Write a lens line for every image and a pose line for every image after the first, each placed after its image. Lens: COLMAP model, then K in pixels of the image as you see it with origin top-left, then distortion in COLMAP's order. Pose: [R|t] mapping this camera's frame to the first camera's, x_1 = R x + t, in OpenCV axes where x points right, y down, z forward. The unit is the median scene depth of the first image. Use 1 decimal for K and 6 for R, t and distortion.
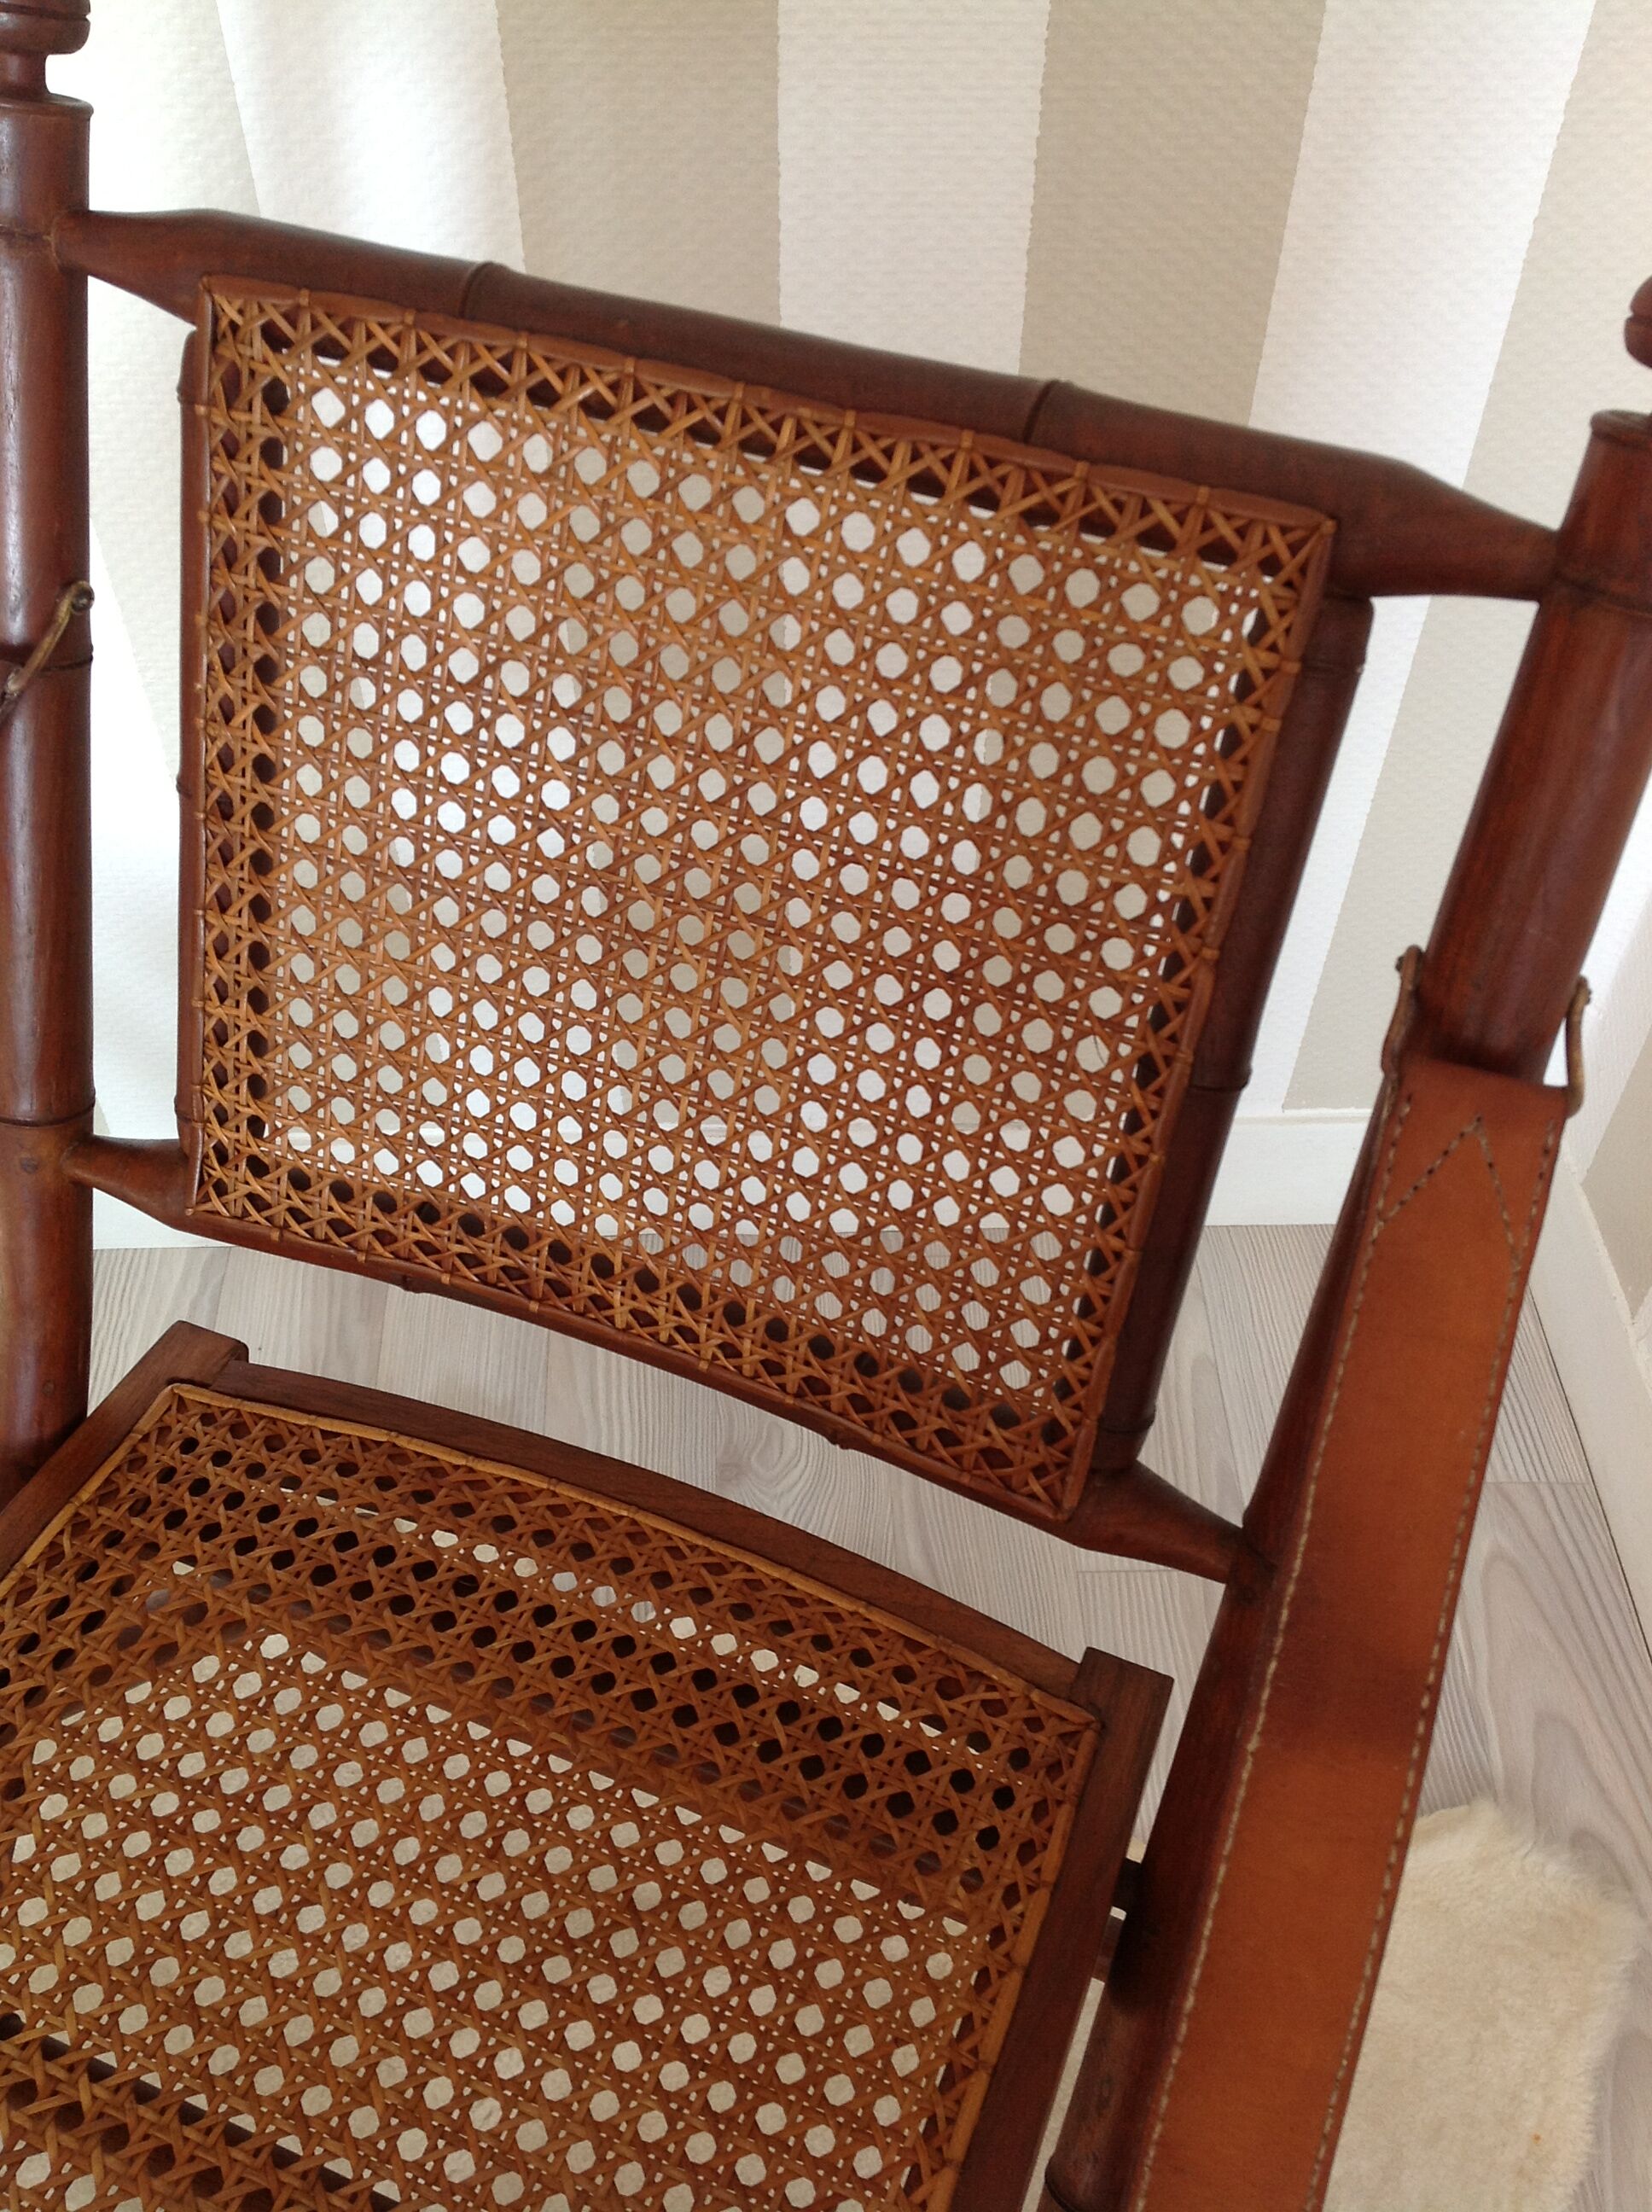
lens RADIAL K [[2075.4, 0, 809.8], [0, 2075.4, 1098.0], [0, 0, 1]] dist [0.147033, -0.304178]
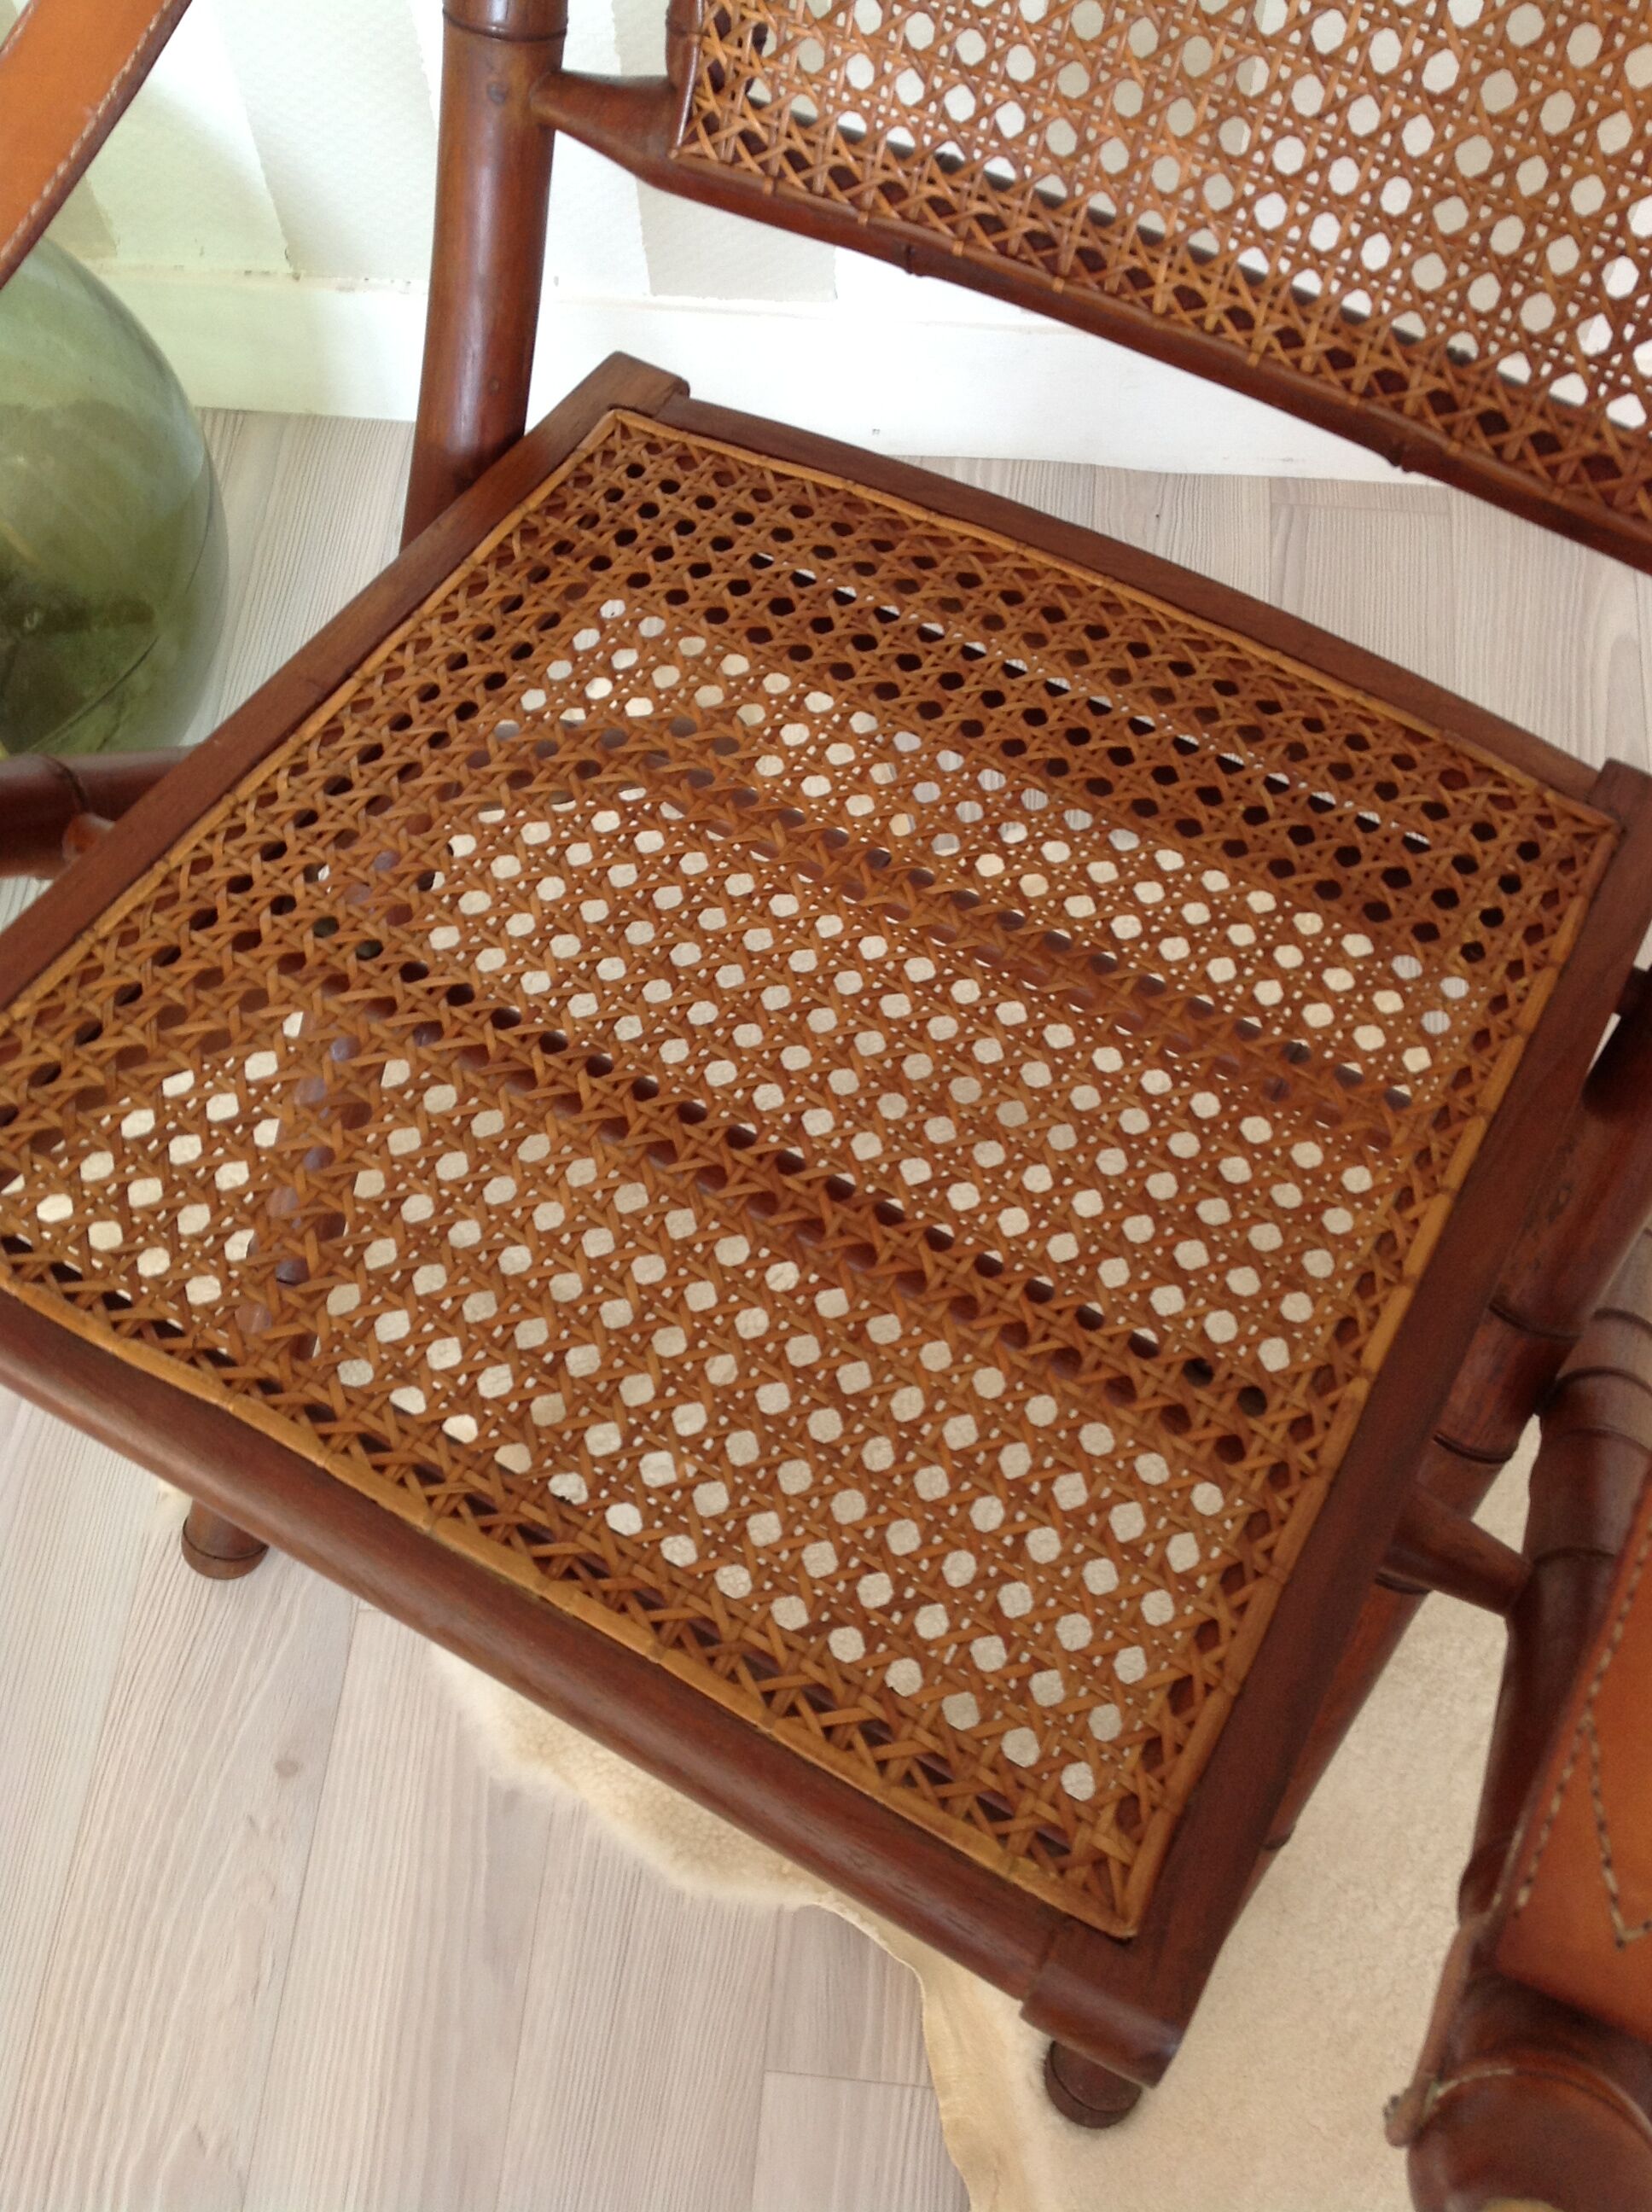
lens RADIAL K [[2075.4, 0, 809.8], [0, 2075.4, 1098.0], [0, 0, 1]] dist [0.147033, -0.304178]
pose [[0.990595, 0.108381, -0.083518, -0.143803], [-0.083593, 0.962606, 0.257685, 0.241086], [0.108324, -0.248280, 0.962613, 0.059618]]
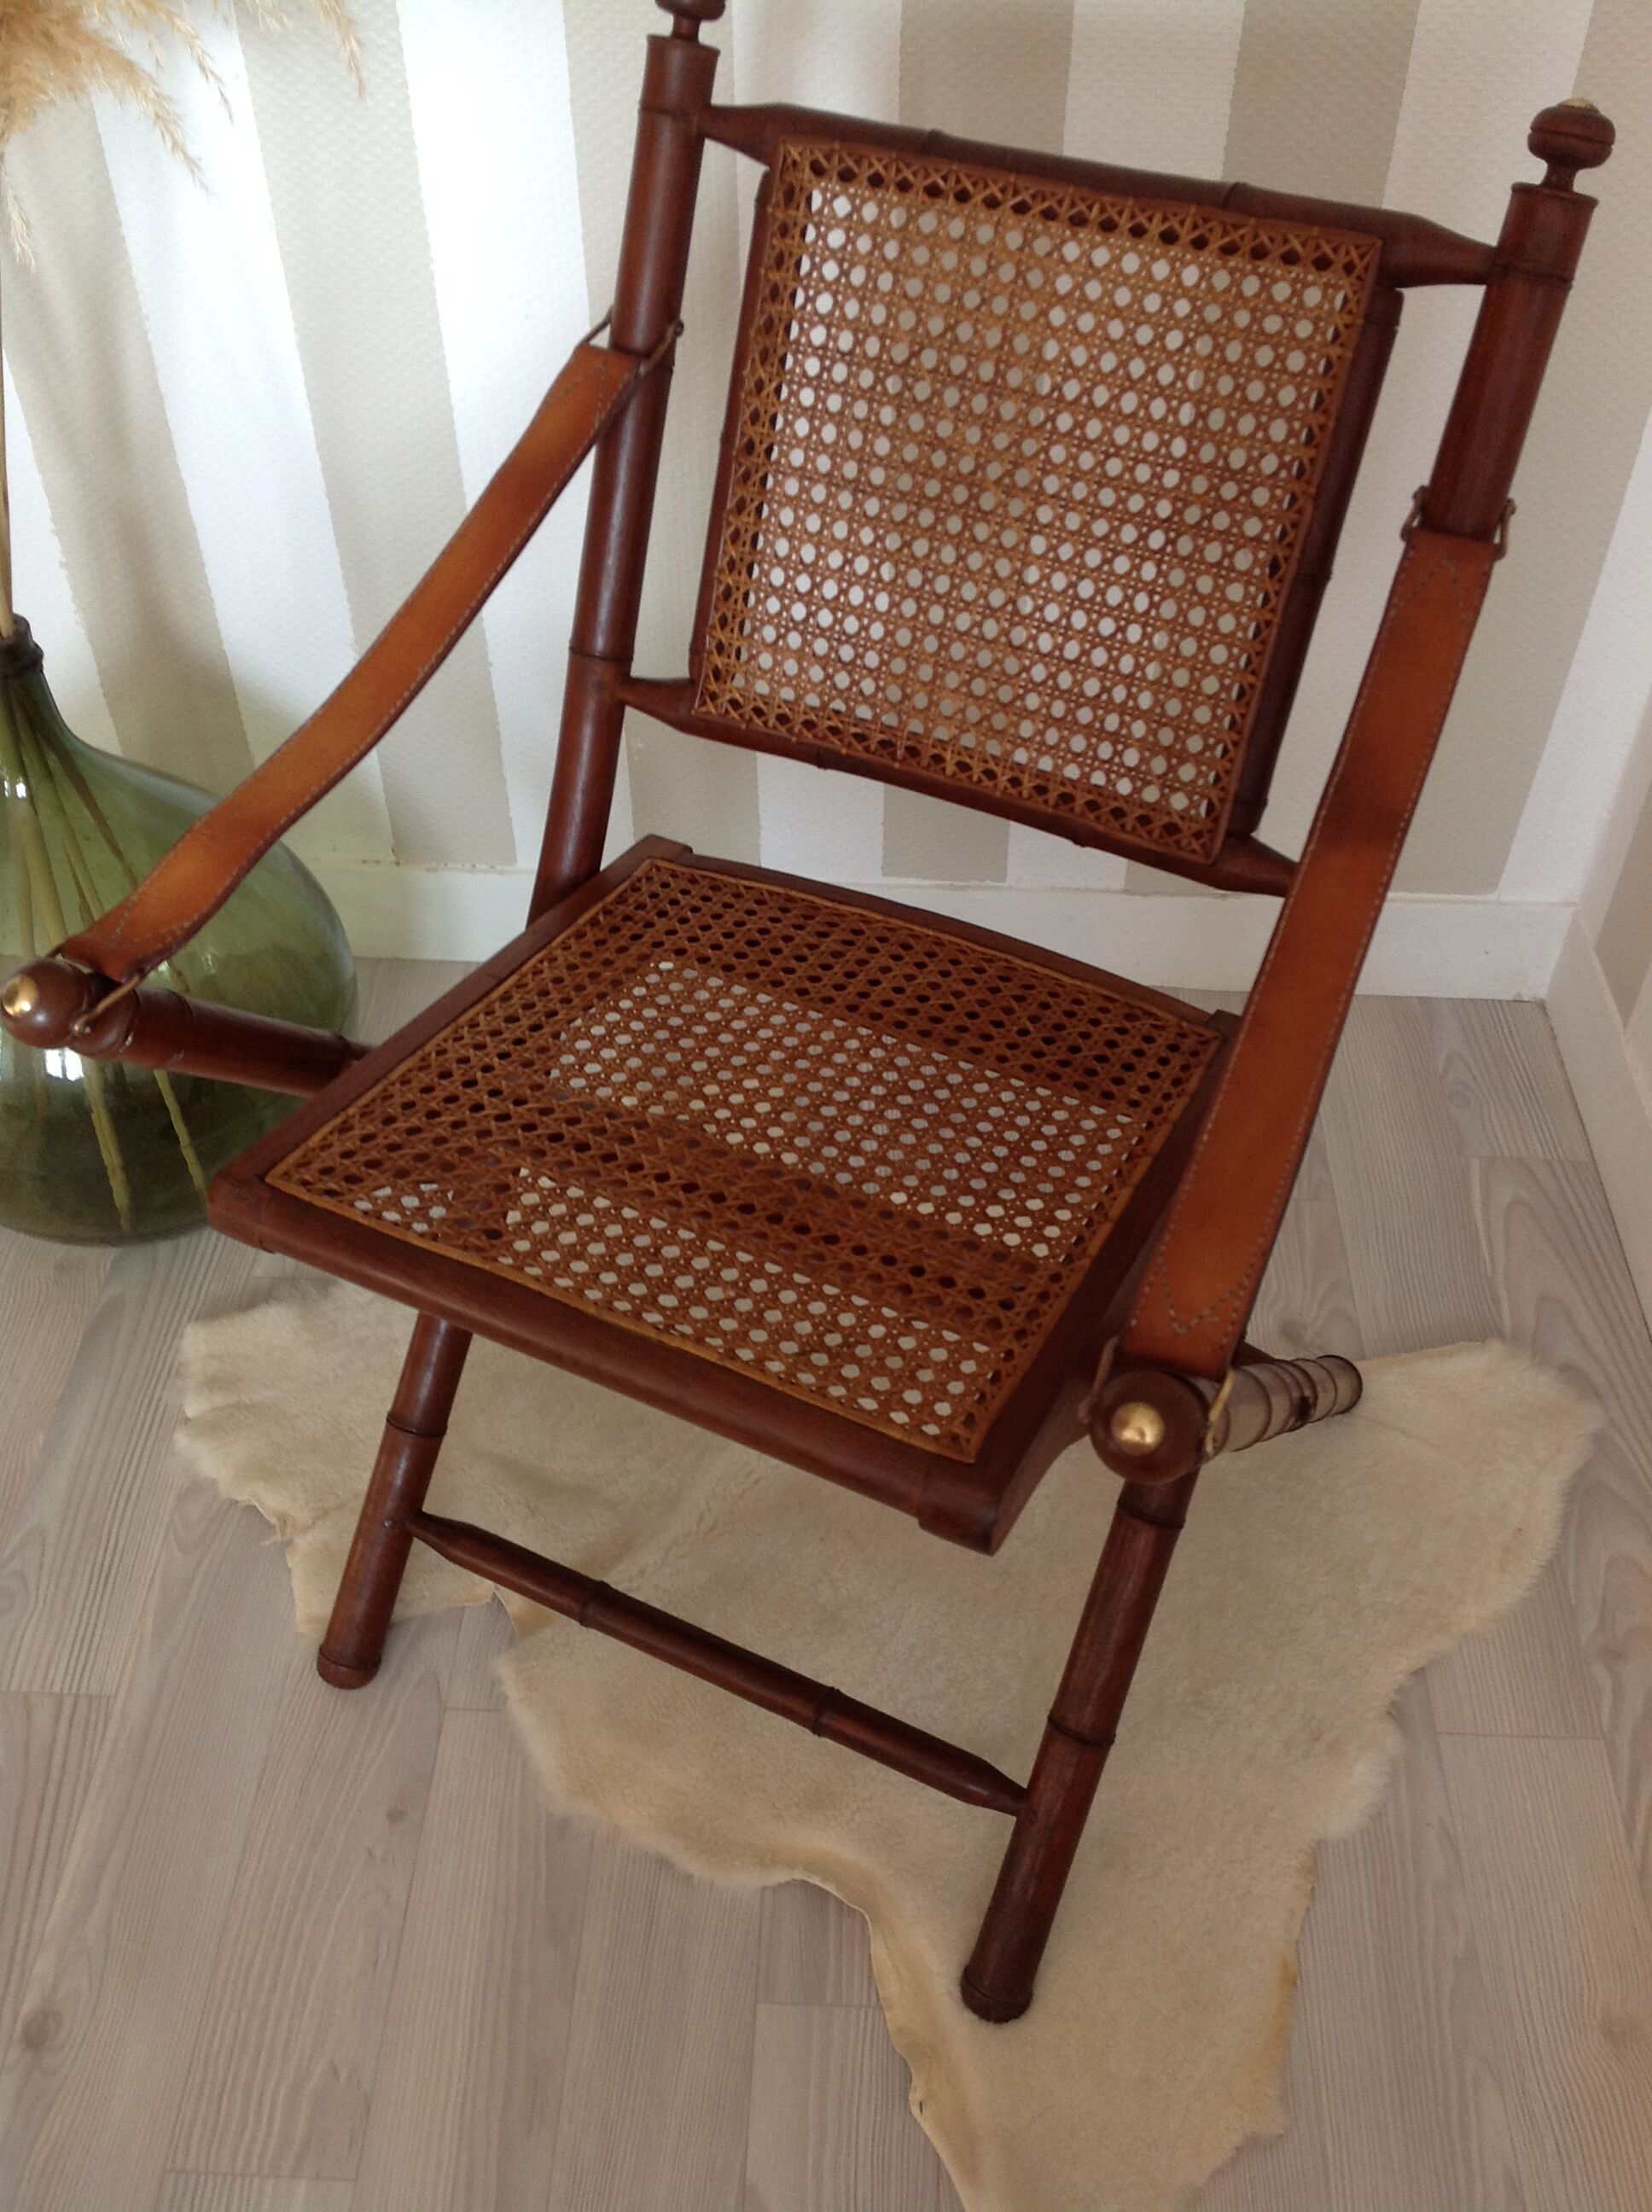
lens RADIAL K [[2069.1, 0, 817.4], [0, 2069.1, 1099.4], [0, 0, 1]] dist [0.142156, -0.278508]
pose [[0.996915, 0.054017, -0.056939, -0.099262], [-0.058580, 0.994926, -0.081791, 0.588099], [0.052232, 0.084874, 0.995022, -0.751547]]
